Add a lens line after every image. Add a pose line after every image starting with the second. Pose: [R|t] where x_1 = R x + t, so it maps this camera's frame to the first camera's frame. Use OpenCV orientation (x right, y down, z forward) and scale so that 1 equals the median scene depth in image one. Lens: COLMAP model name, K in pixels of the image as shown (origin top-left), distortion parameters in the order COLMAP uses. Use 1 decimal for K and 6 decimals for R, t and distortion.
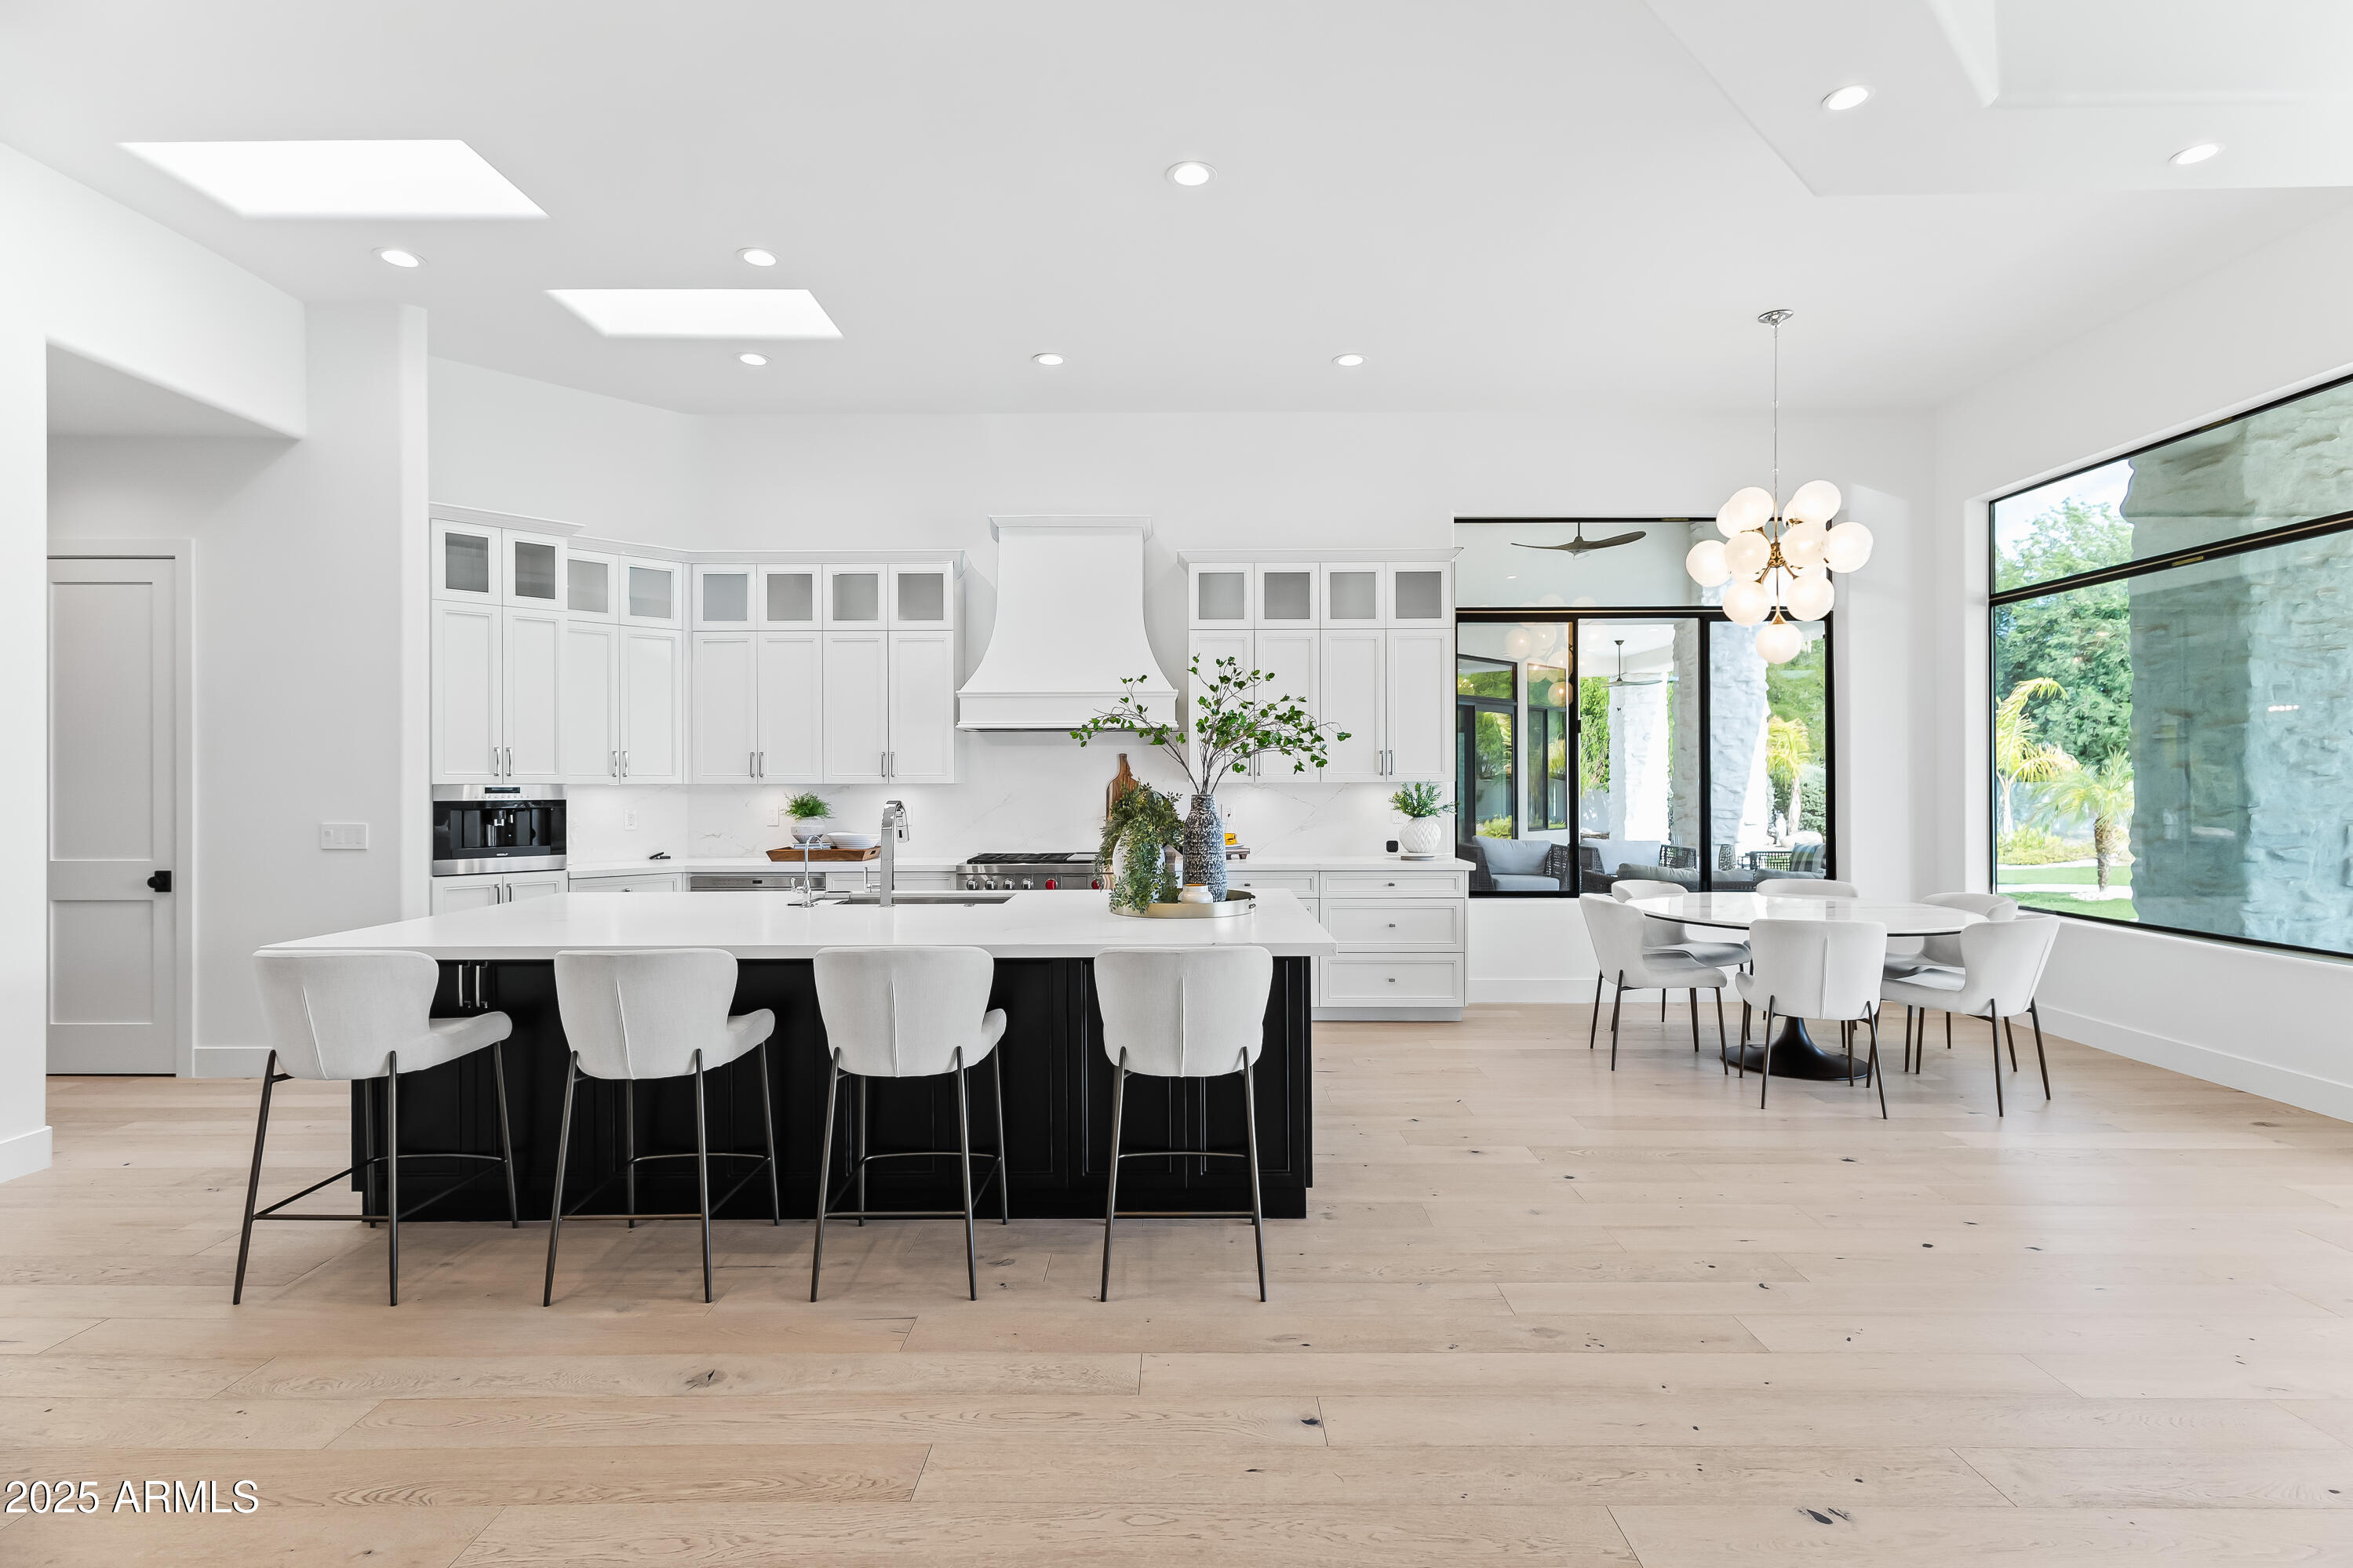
lens RADIAL K [[1114.4, 0, 1170.1], [0, 1114.4, 778.0], [0, 0, 1]] dist [0.003516, -0.000112]
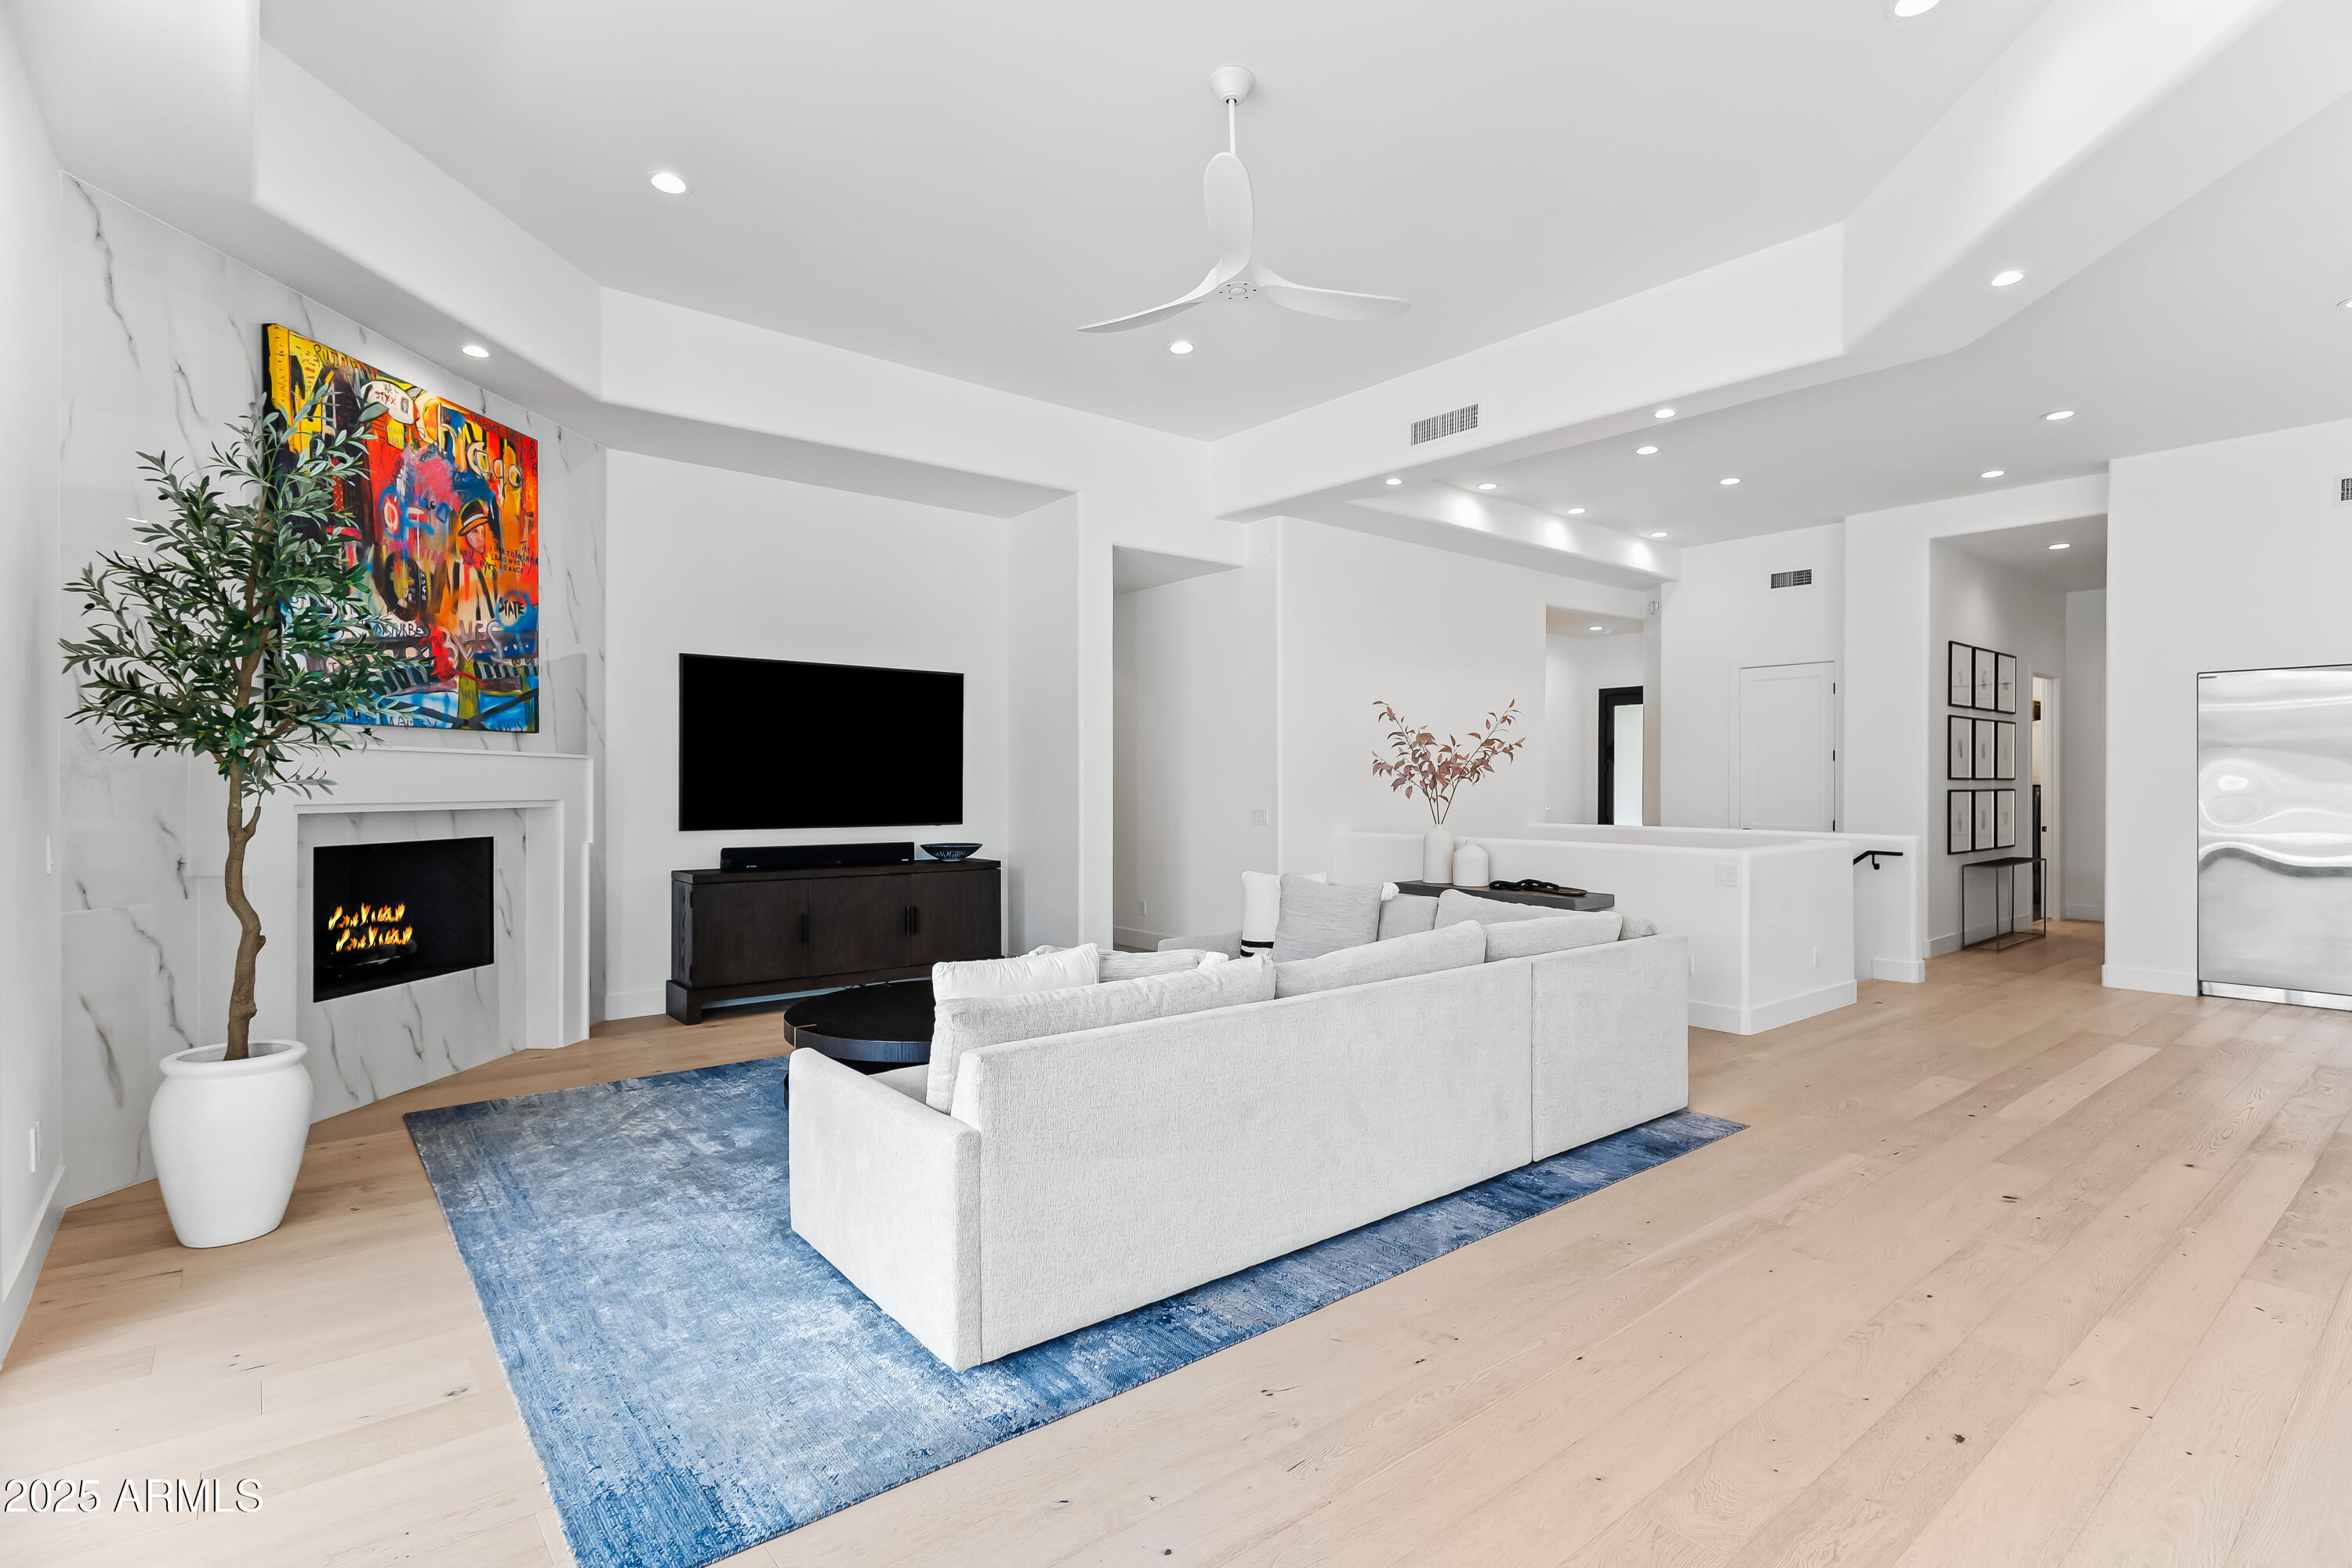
lens RADIAL K [[1126.0, 0, 1209.1], [0, 1126.0, 787.2], [0, 0, 1]] dist [0.003898, -0.000006]
pose [[-0.758991, 0.005428, -0.651079, 1.372291], [0.007013, 0.999975, 0.000162, -0.005896], [0.651064, -0.004443, -0.759010, 0.771274]]
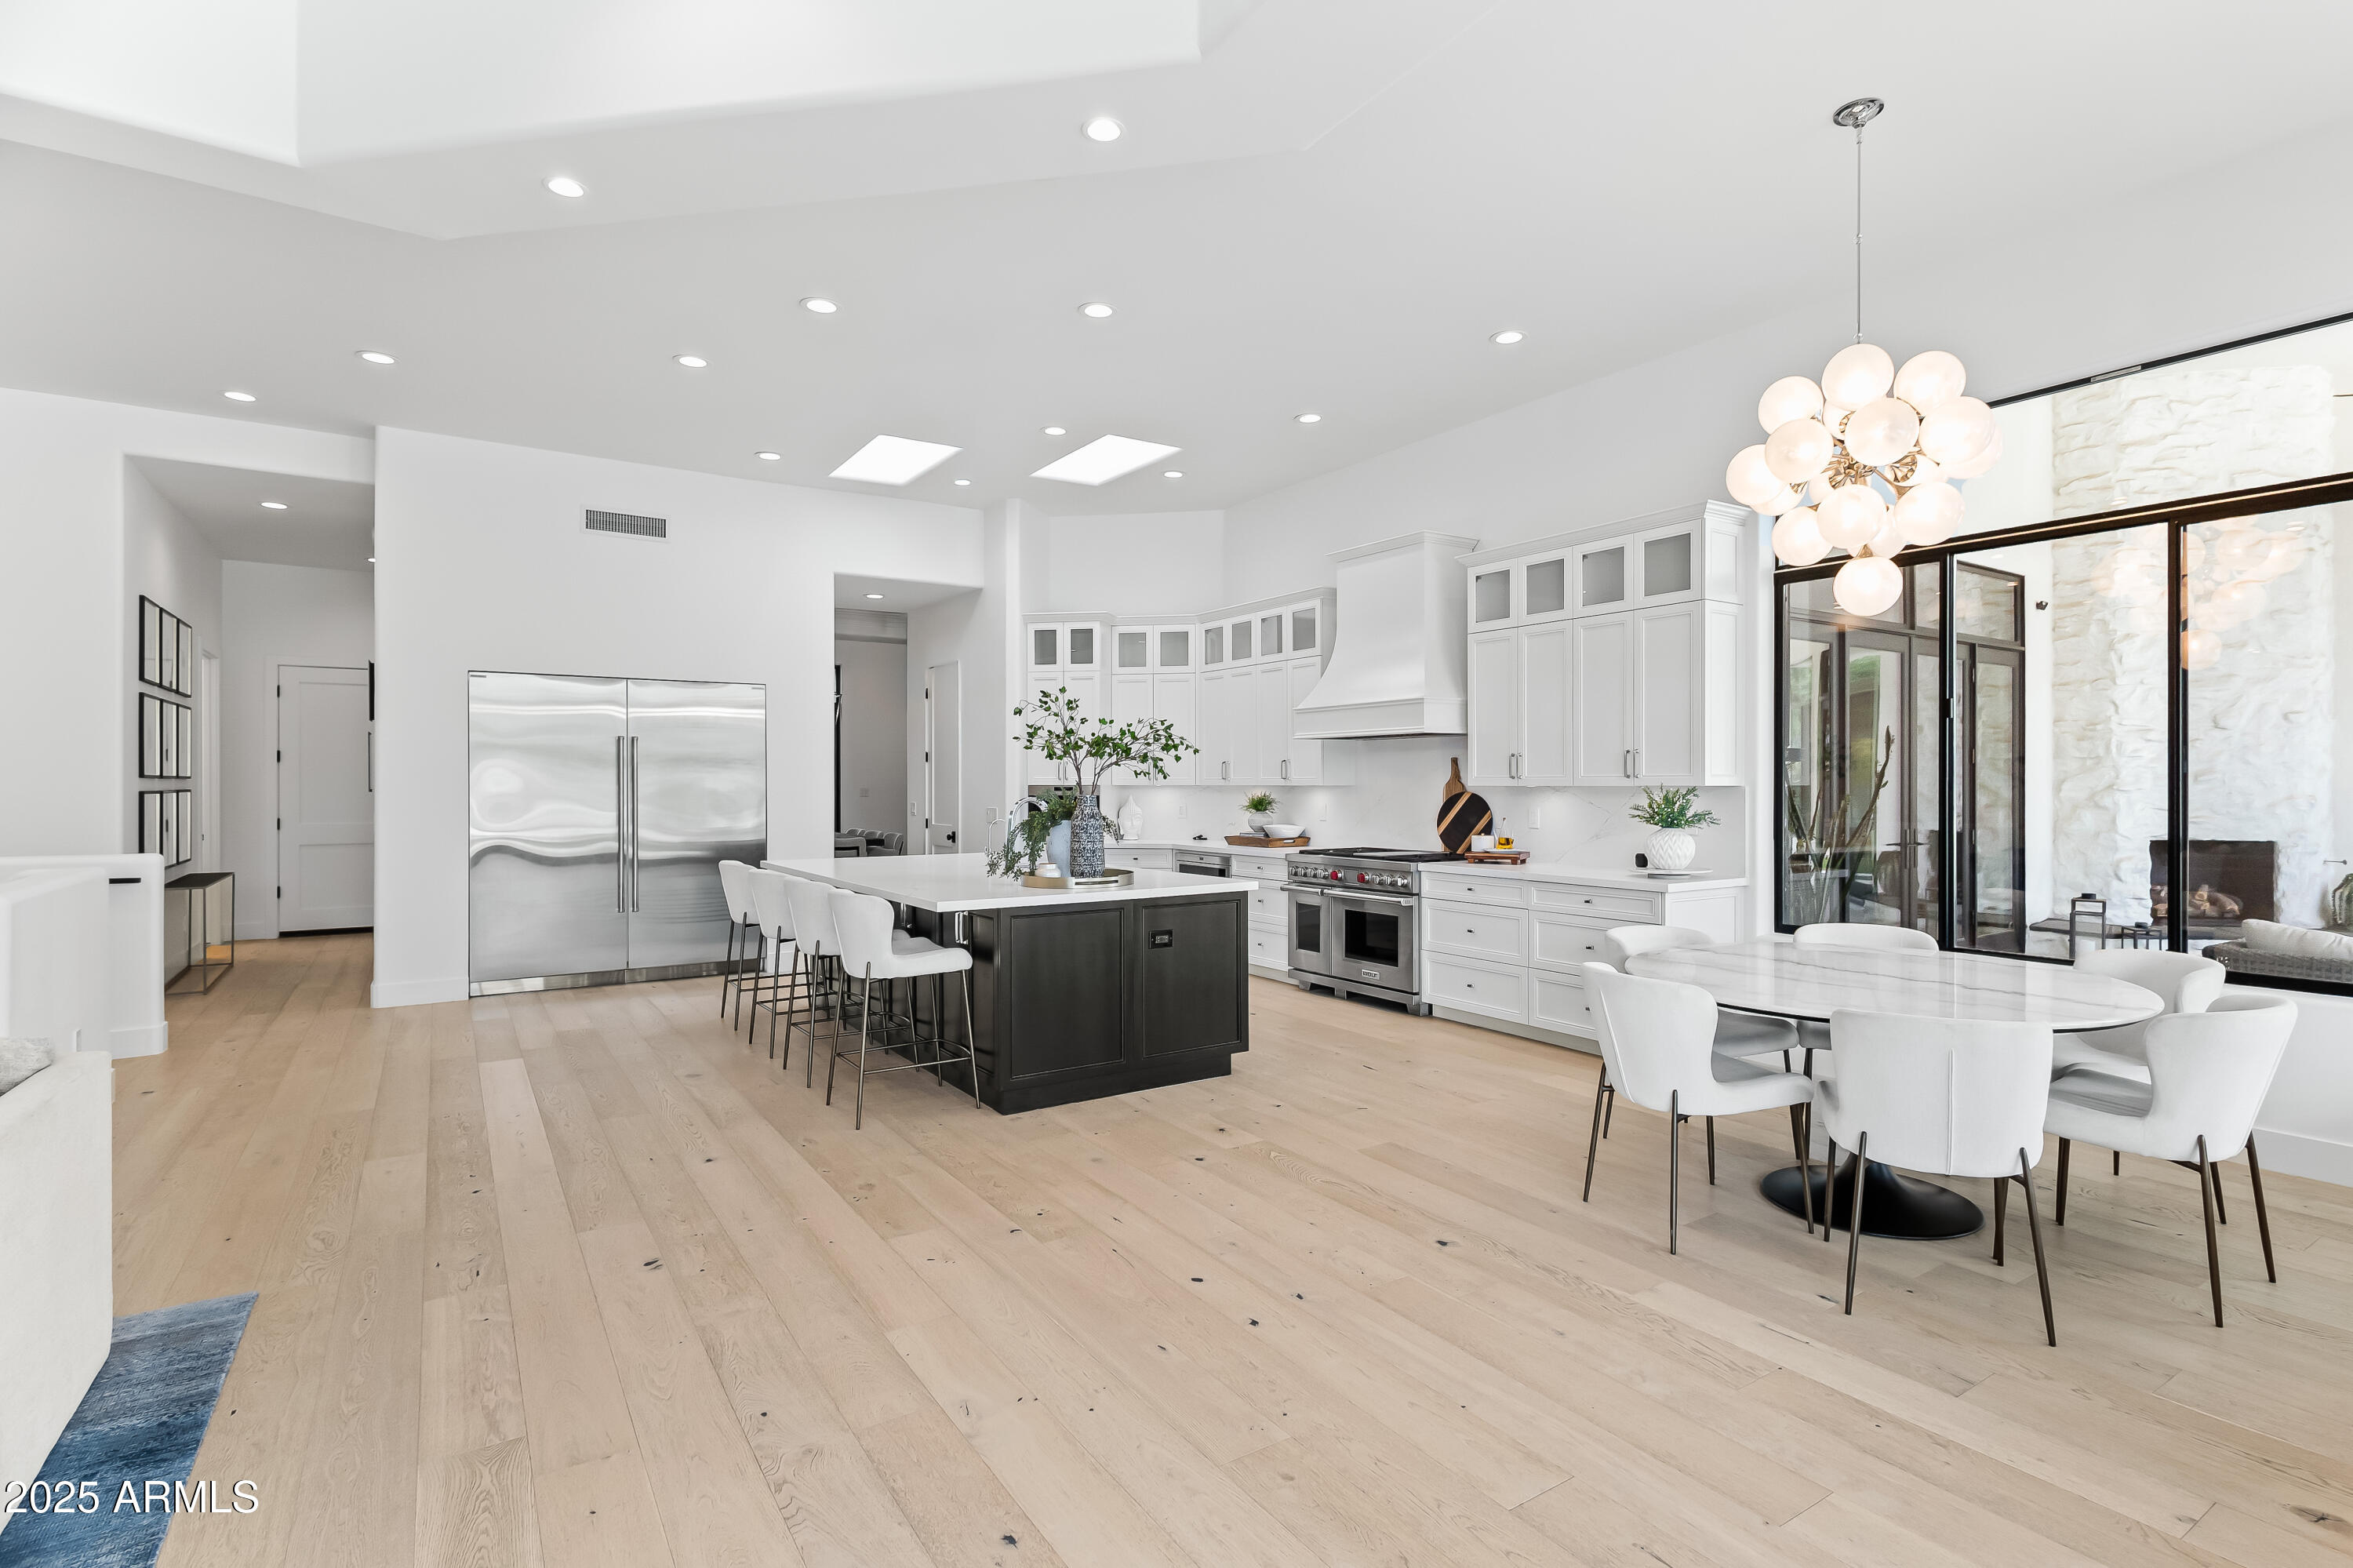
lens RADIAL K [[1139.0, 0, 1246.1], [0, 1139.0, 781.7], [0, 0, 1]] dist [0.006509, -0.000222]
pose [[0.584347, 0.001660, -0.811502, 1.177123], [0.002717, 0.999988, 0.004002, -0.006964], [0.811499, -0.004544, 0.584336, 0.372281]]
